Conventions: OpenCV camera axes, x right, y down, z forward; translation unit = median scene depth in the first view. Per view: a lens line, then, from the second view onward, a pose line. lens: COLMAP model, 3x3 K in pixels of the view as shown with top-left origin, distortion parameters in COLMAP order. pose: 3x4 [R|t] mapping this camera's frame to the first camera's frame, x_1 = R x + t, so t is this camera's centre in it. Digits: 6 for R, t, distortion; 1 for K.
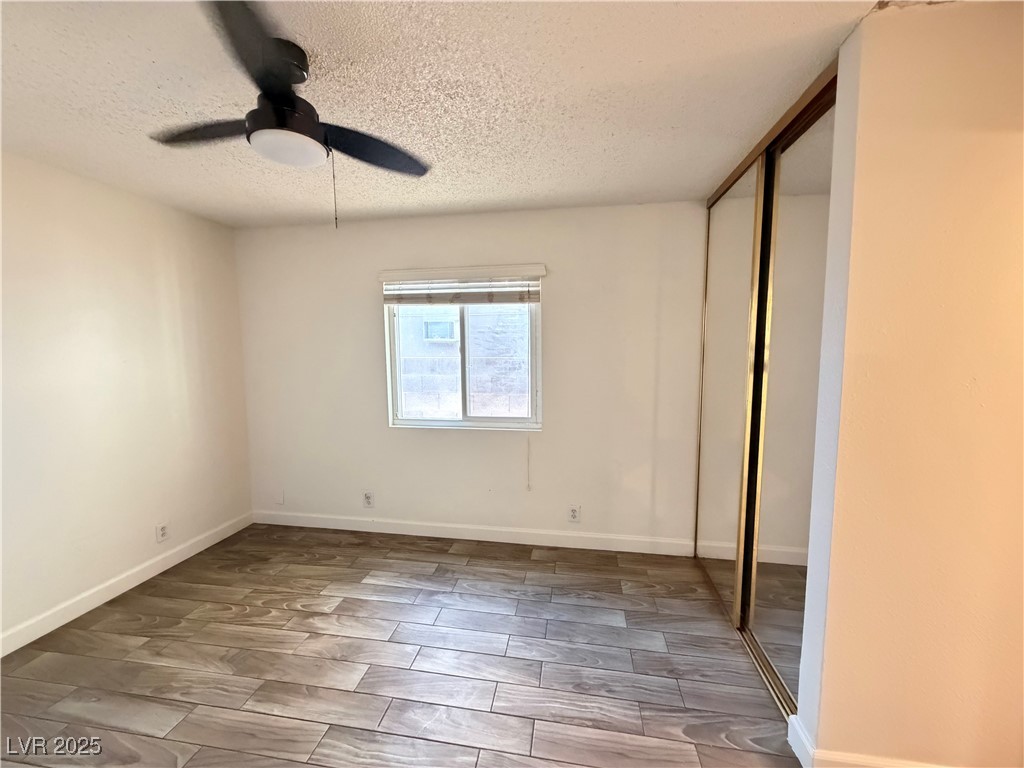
lens RADIAL K [[407.7, 0, 510.3], [0, 407.7, 384.6], [0, 0, 1]] dist [-0.000652, 0.000824]
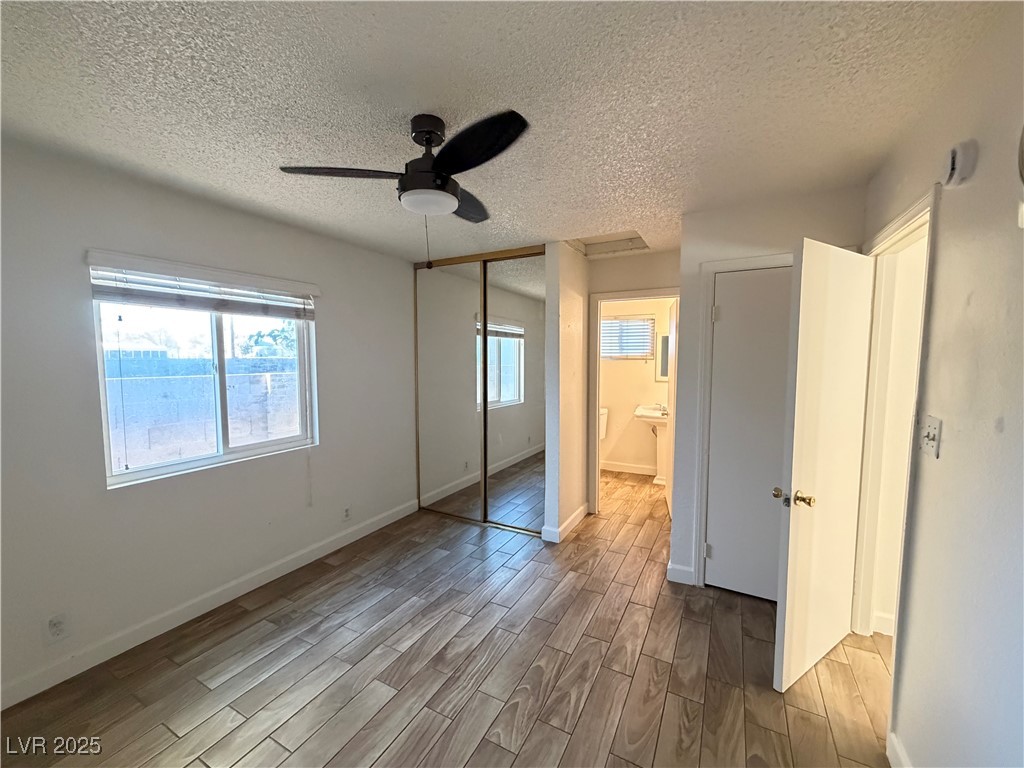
lens RADIAL K [[407.7, 0, 508.6], [0, 407.7, 385.1], [0, 0, 1]] dist [-0.000652, 0.000824]
pose [[0.334330, -0.060857, 0.940489, -0.926488], [0.093368, 0.995143, 0.031203, -0.029628], [-0.937820, 0.077380, 0.338389, 0.238929]]
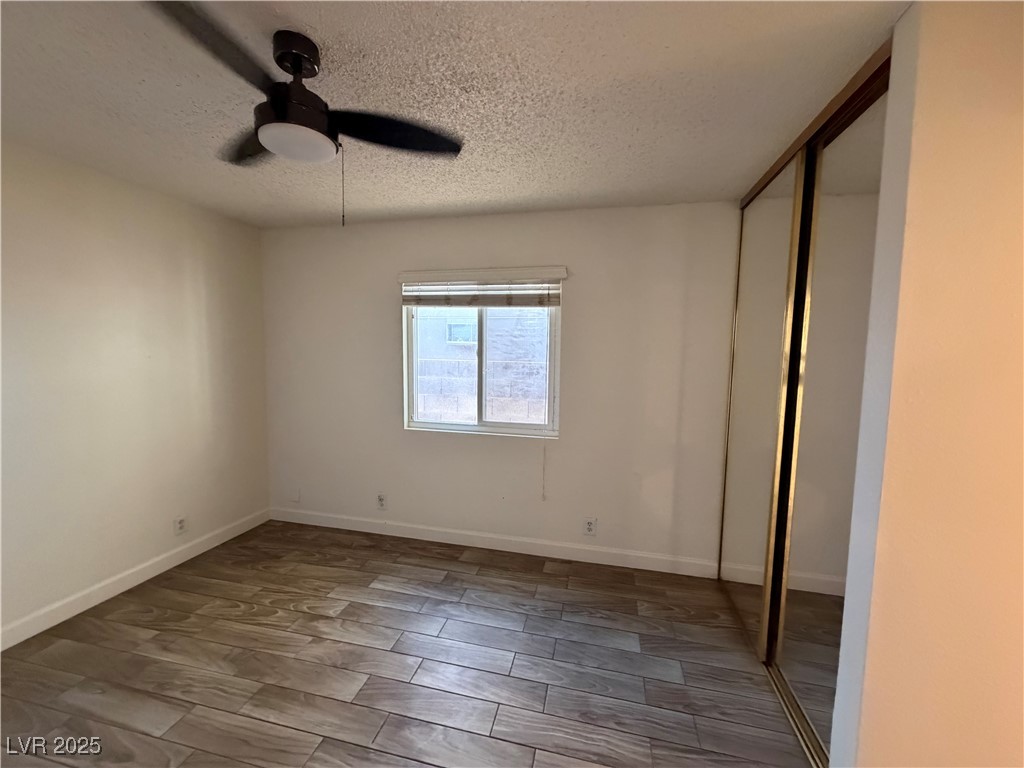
lens RADIAL K [[407.7, 0, 510.2], [0, 407.7, 384.5], [0, 0, 1]] dist [-0.000652, 0.000824]
pose [[0.997712, 0.027862, -0.061602, 0.024533], [-0.028452, 0.999557, -0.008713, -0.004592], [0.061332, 0.010446, 0.998063, 0.036094]]
